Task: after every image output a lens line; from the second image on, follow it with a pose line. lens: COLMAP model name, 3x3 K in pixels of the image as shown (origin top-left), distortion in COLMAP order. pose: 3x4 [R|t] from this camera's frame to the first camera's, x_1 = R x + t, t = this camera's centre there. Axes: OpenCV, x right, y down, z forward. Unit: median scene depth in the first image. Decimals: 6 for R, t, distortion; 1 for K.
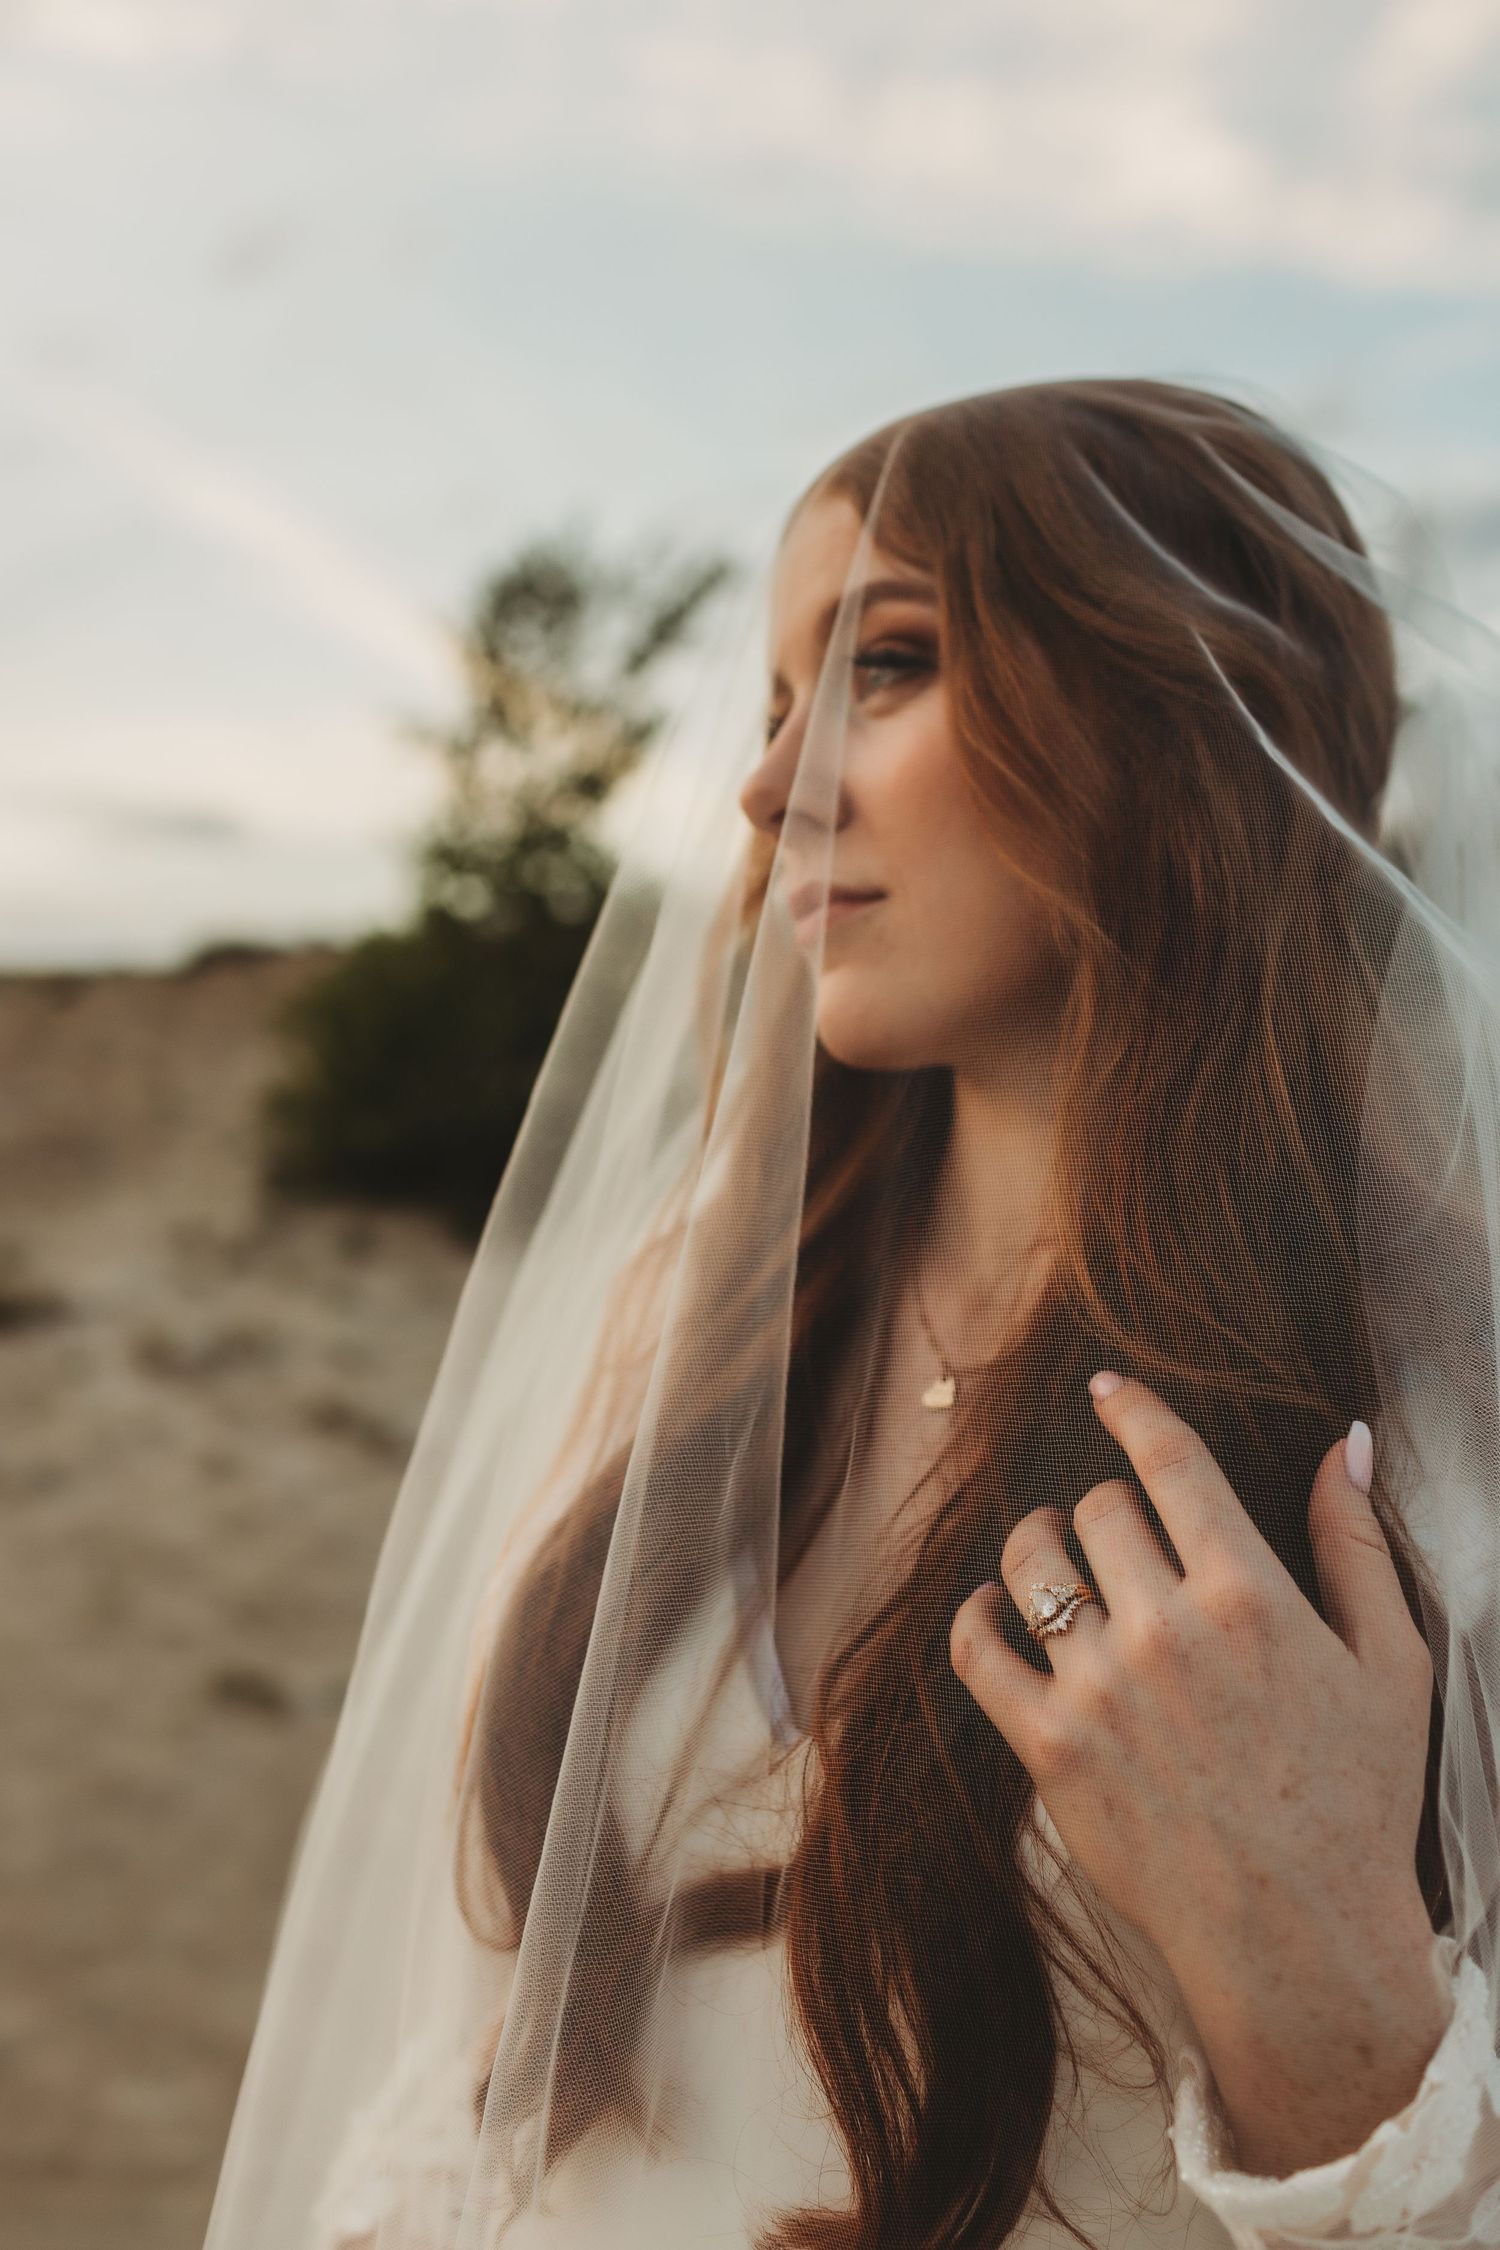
lens RADIAL K [[2233.1, 0, 756.6], [0, 2233.1, 1128.9], [0, 0, 1]] dist [-0.015821, 0.000000]
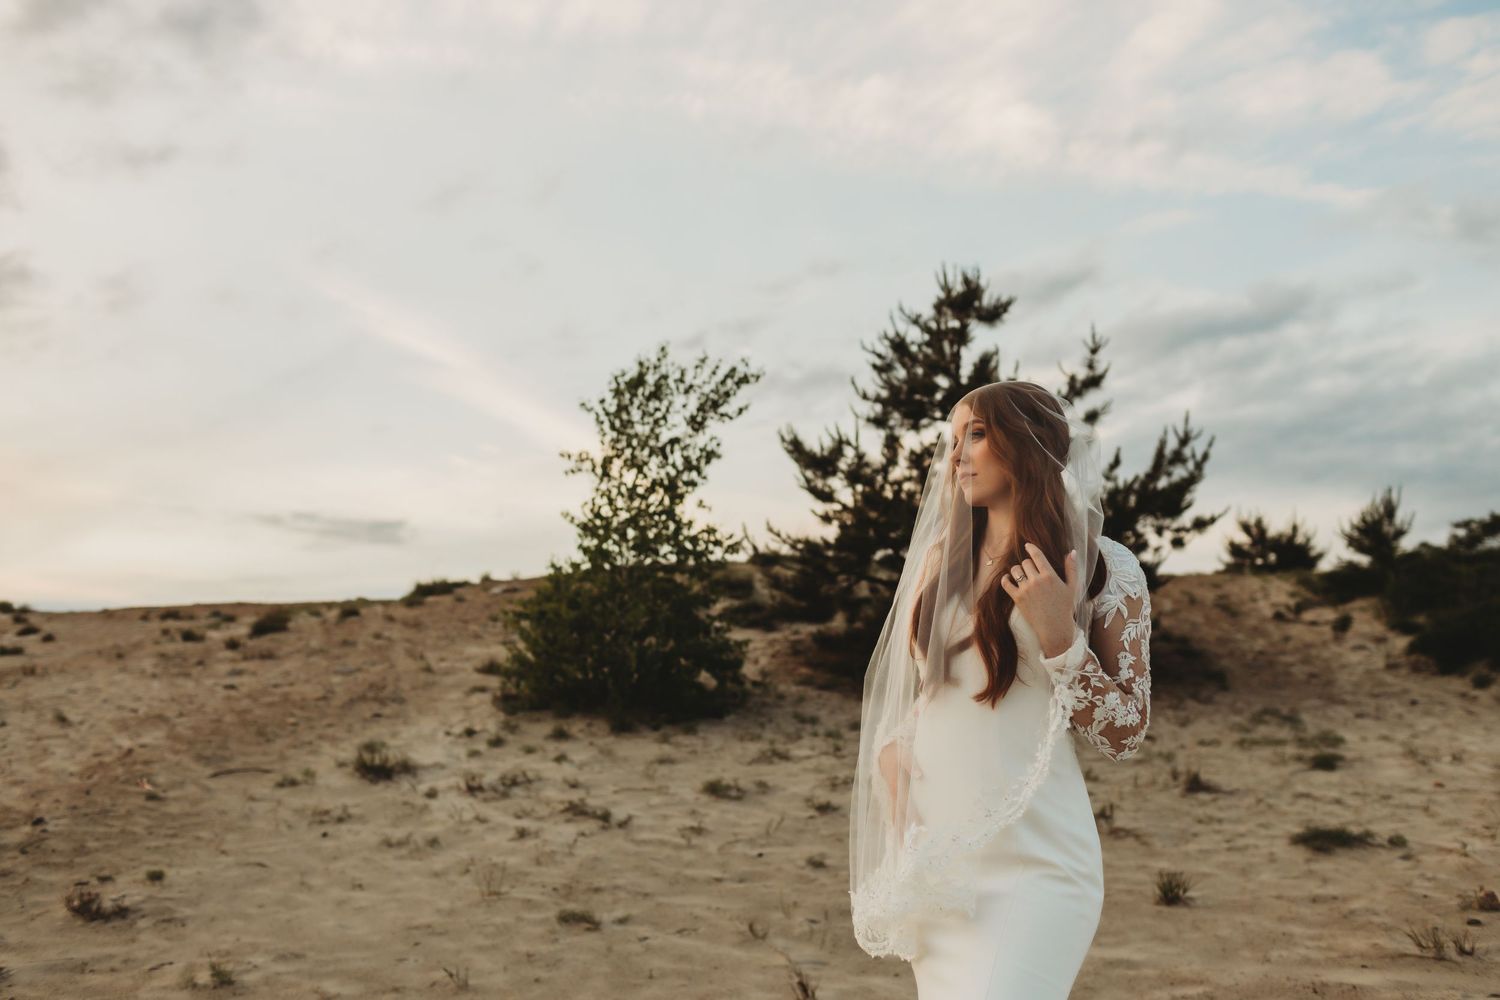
lens RADIAL K [[1488.7, 0, 746.4], [0, 1488.7, 498.5], [0, 0, 1]] dist [-0.015821, 0.000000]
pose [[0.999167, -0.025534, 0.031822, -0.662401], [0.030029, 0.988246, -0.149894, 0.513954], [-0.027621, 0.150725, 0.988190, -2.764430]]
